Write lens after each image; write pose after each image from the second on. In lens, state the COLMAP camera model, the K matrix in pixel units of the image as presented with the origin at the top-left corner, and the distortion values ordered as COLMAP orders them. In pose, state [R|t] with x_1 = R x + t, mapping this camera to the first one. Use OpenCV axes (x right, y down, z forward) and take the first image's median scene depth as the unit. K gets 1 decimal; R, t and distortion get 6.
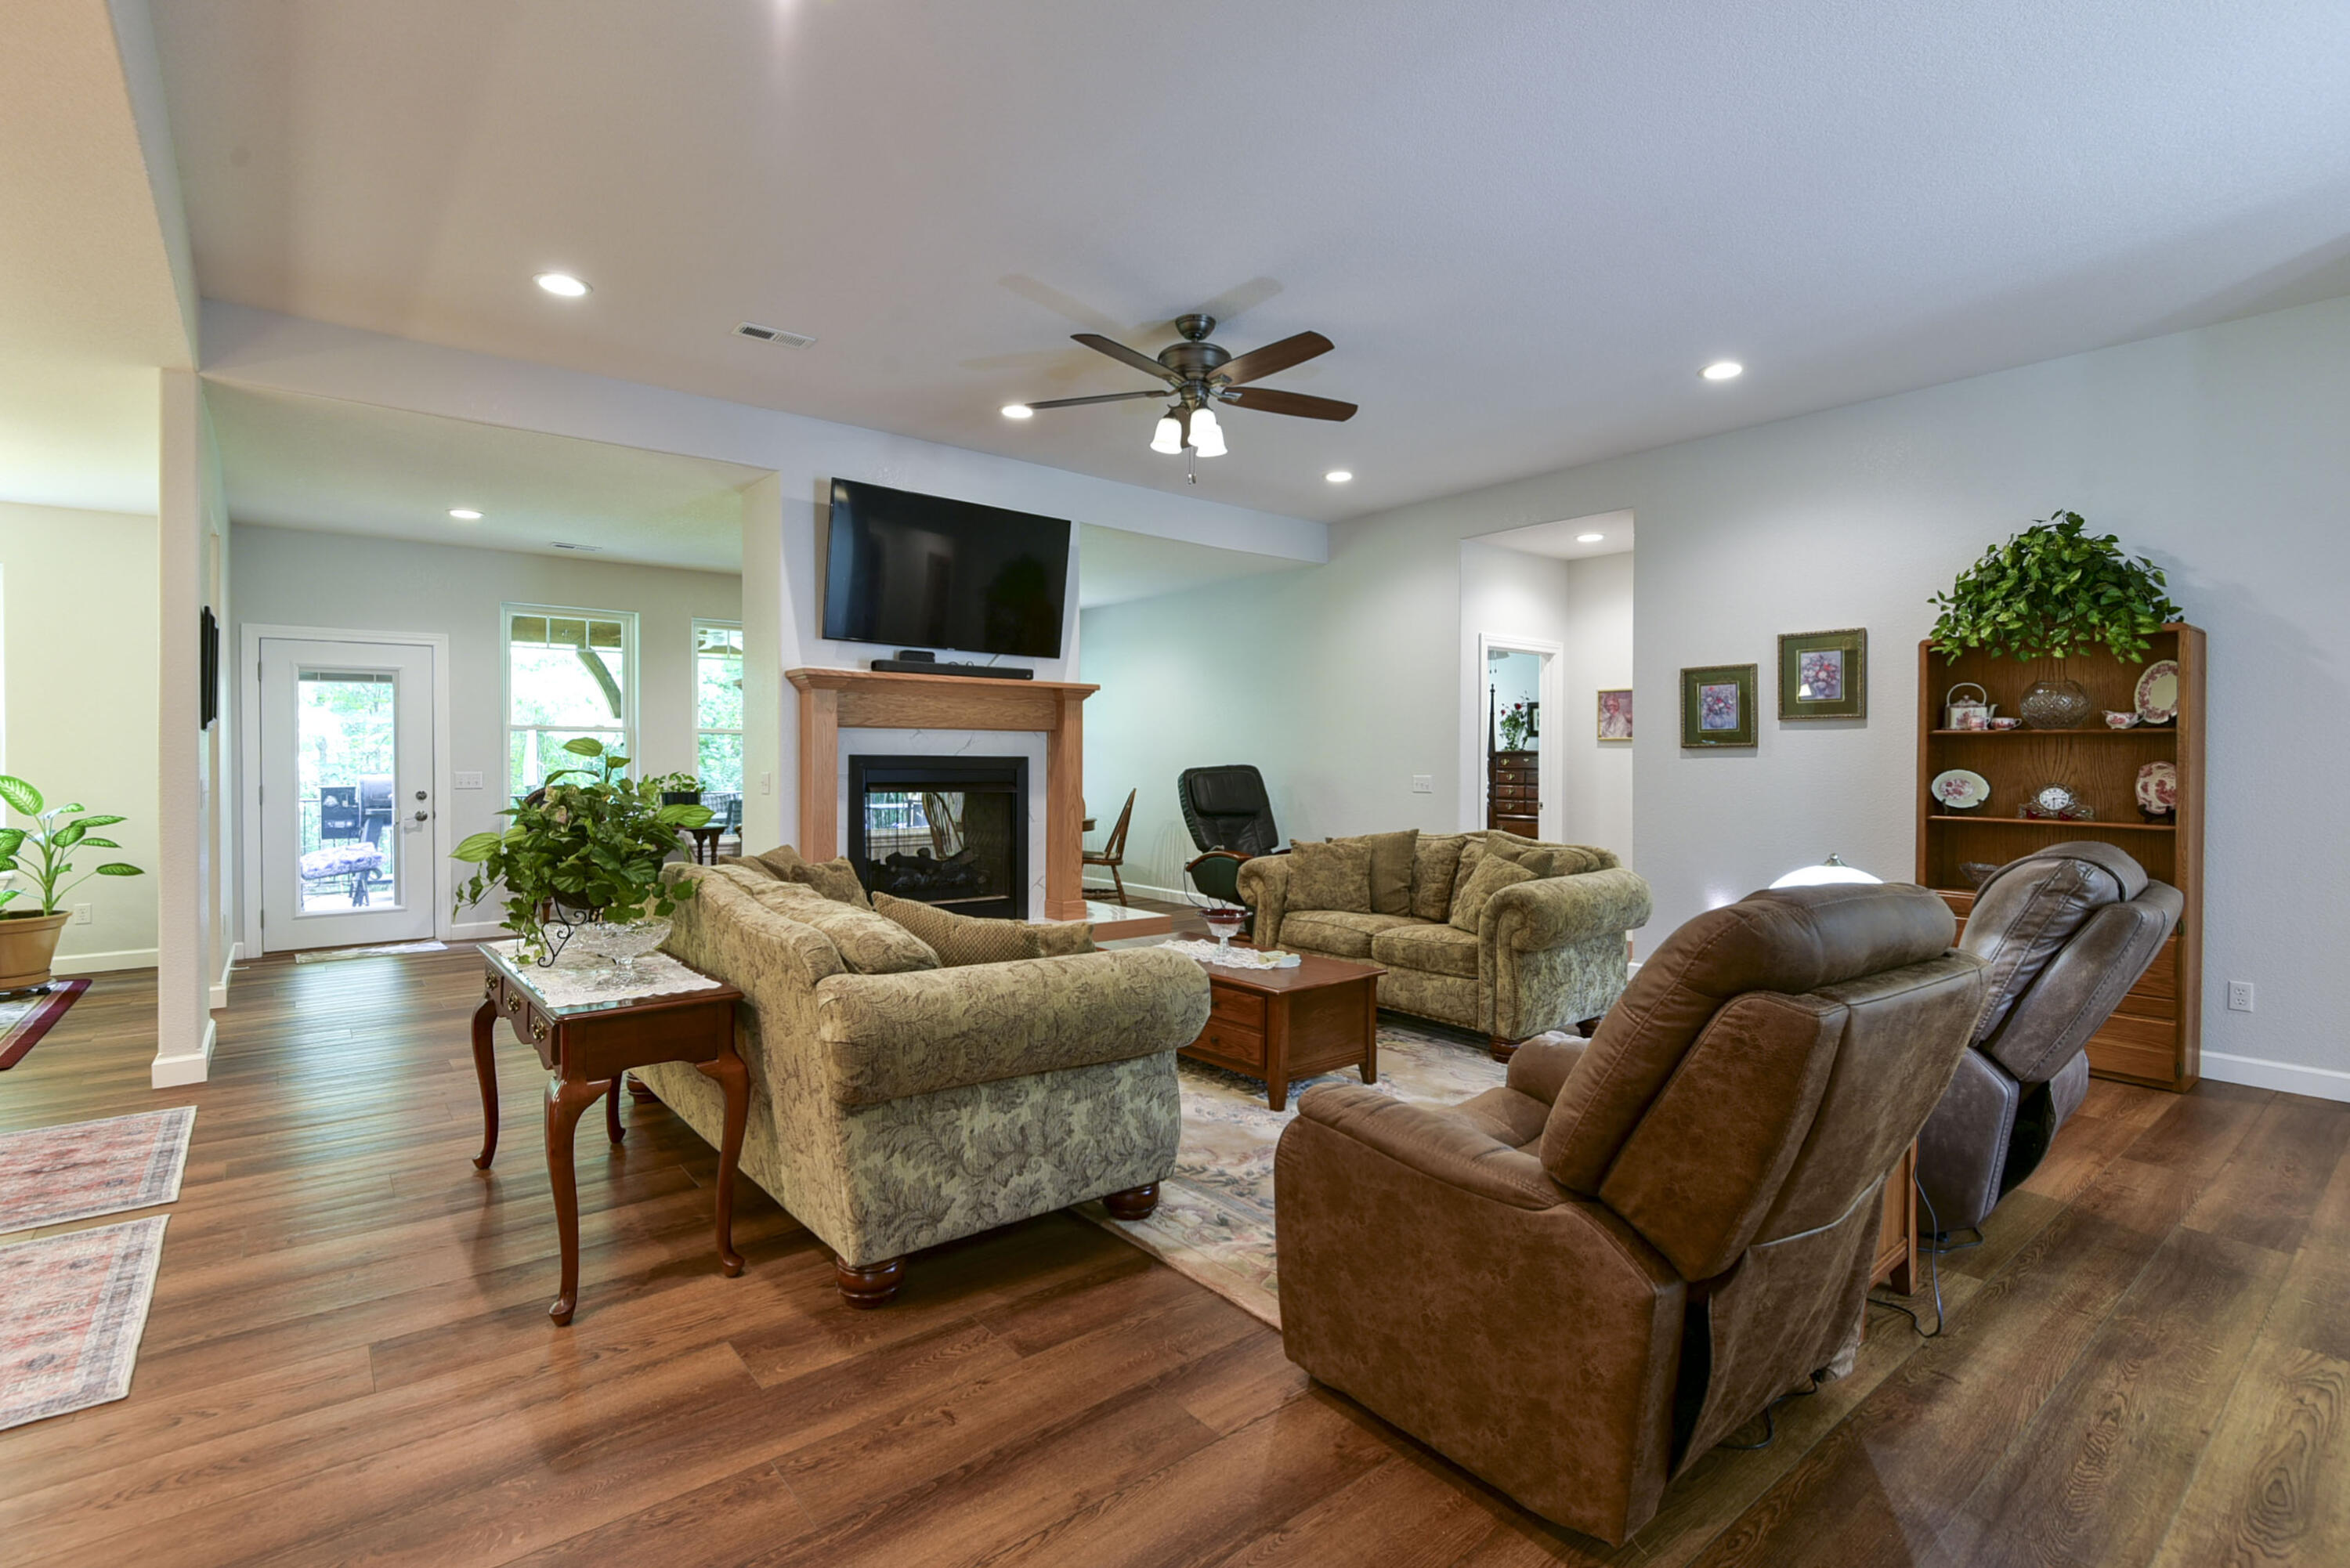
lens RADIAL K [[1085.1, 0, 1155.3], [0, 1085.1, 773.6], [0, 0, 1]] dist [0.017664, -0.010973]
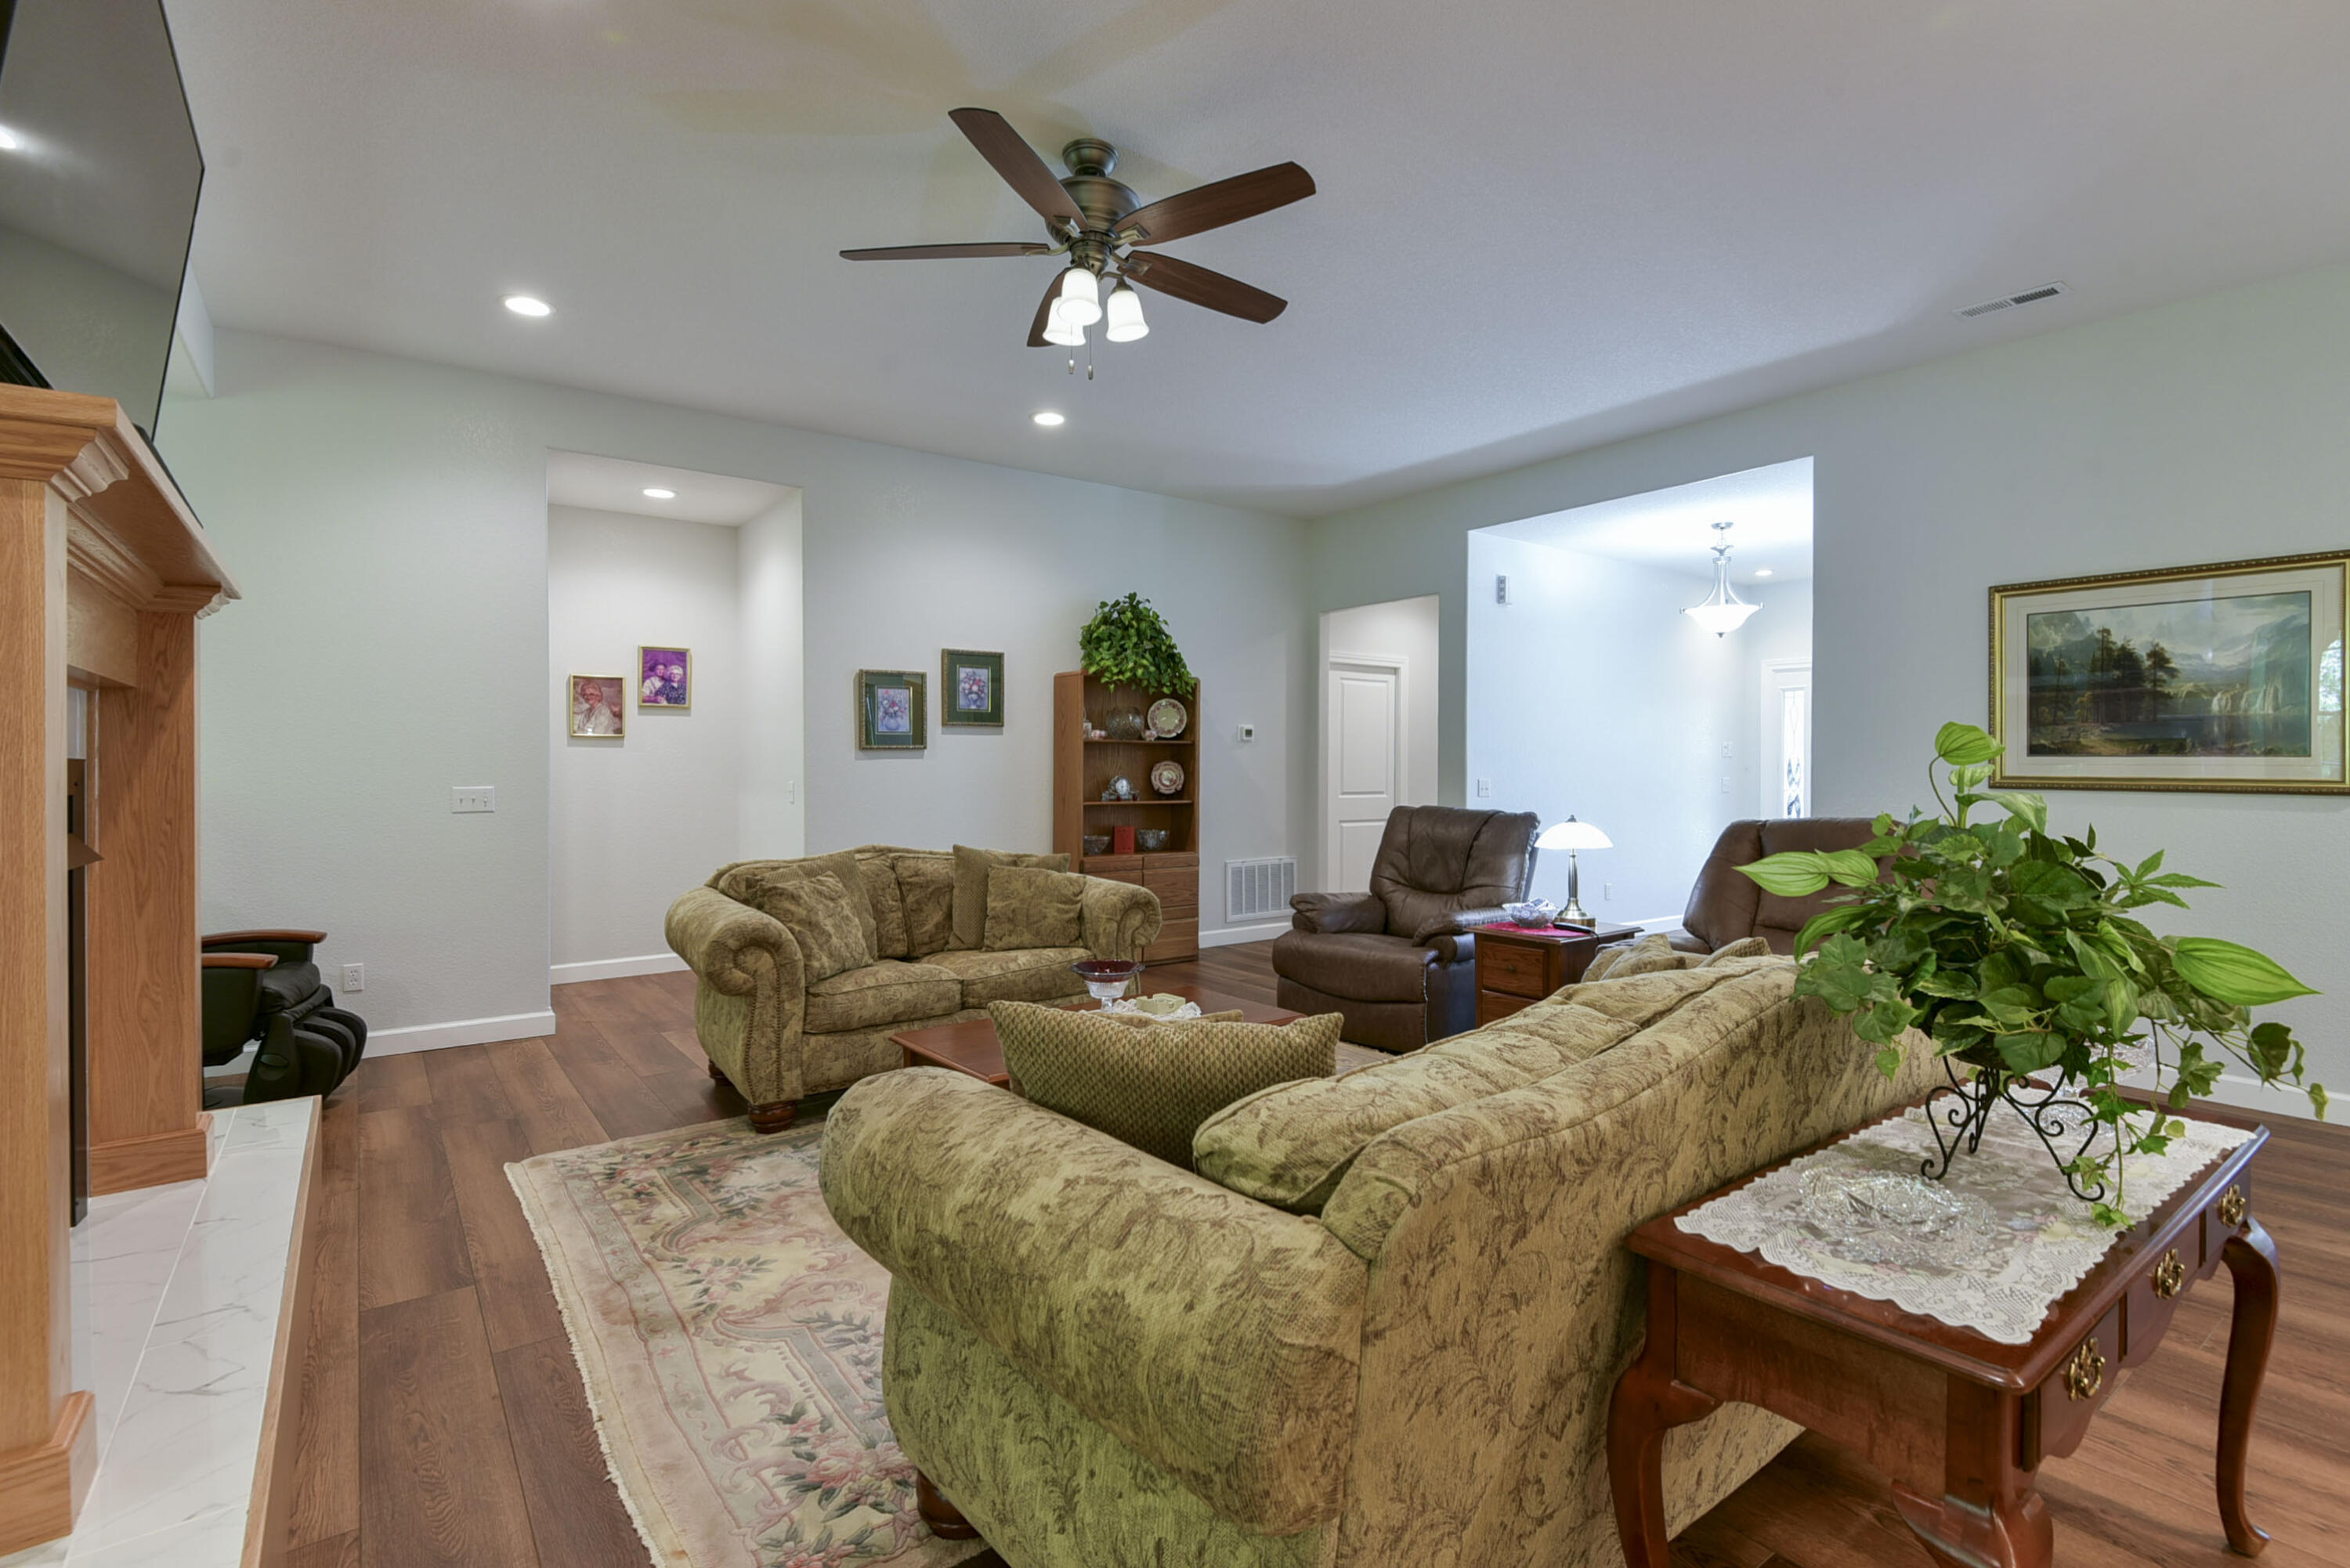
lens RADIAL K [[1085.0, 0, 1165.9], [0, 1085.0, 779.5], [0, 0, 1]] dist [0.038641, -0.008273]
pose [[0.046140, -0.019164, 0.998751, -0.525997], [0.015016, 0.999716, 0.018489, -0.011064], [-0.998822, 0.014145, 0.046415, 0.722174]]
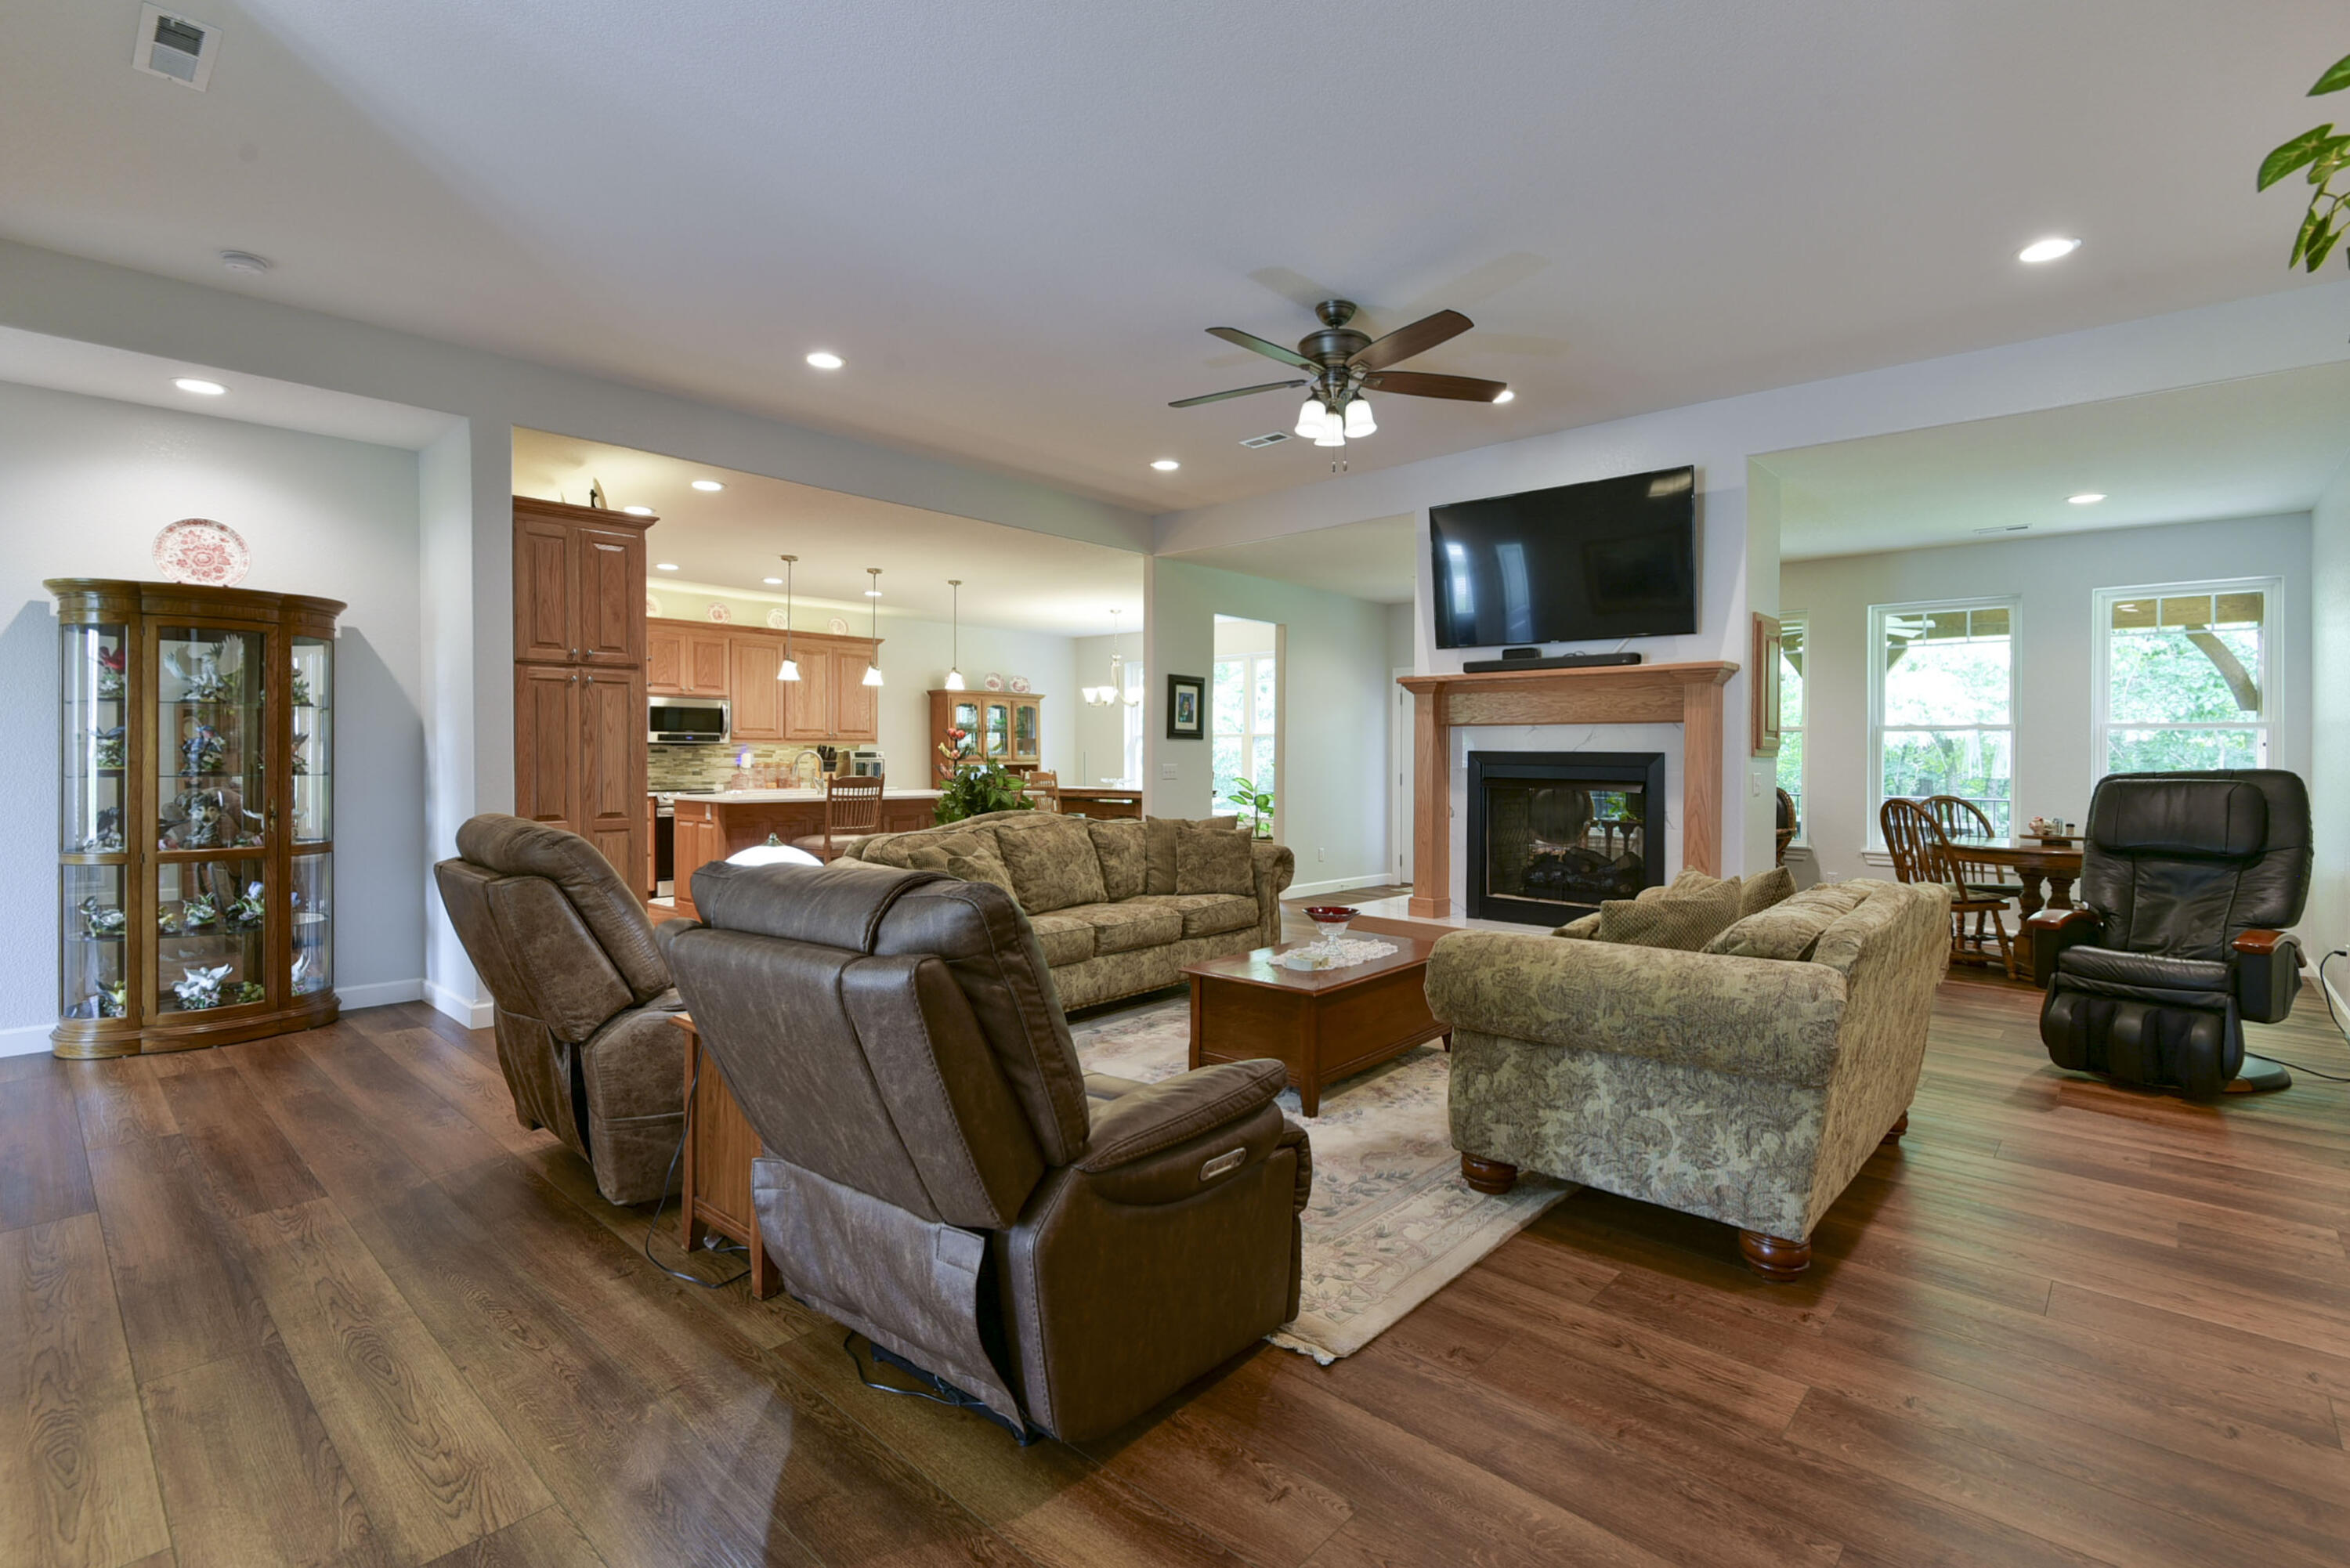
lens RADIAL K [[1088.6, 0, 1177.3], [0, 1088.6, 770.3], [0, 0, 1]] dist [-0.000092, -0.009057]
pose [[0.162091, 0.013160, -0.986688, 0.749780], [-0.020315, 0.999744, 0.009997, -0.002353], [0.986567, 0.018425, 0.162317, 0.533937]]
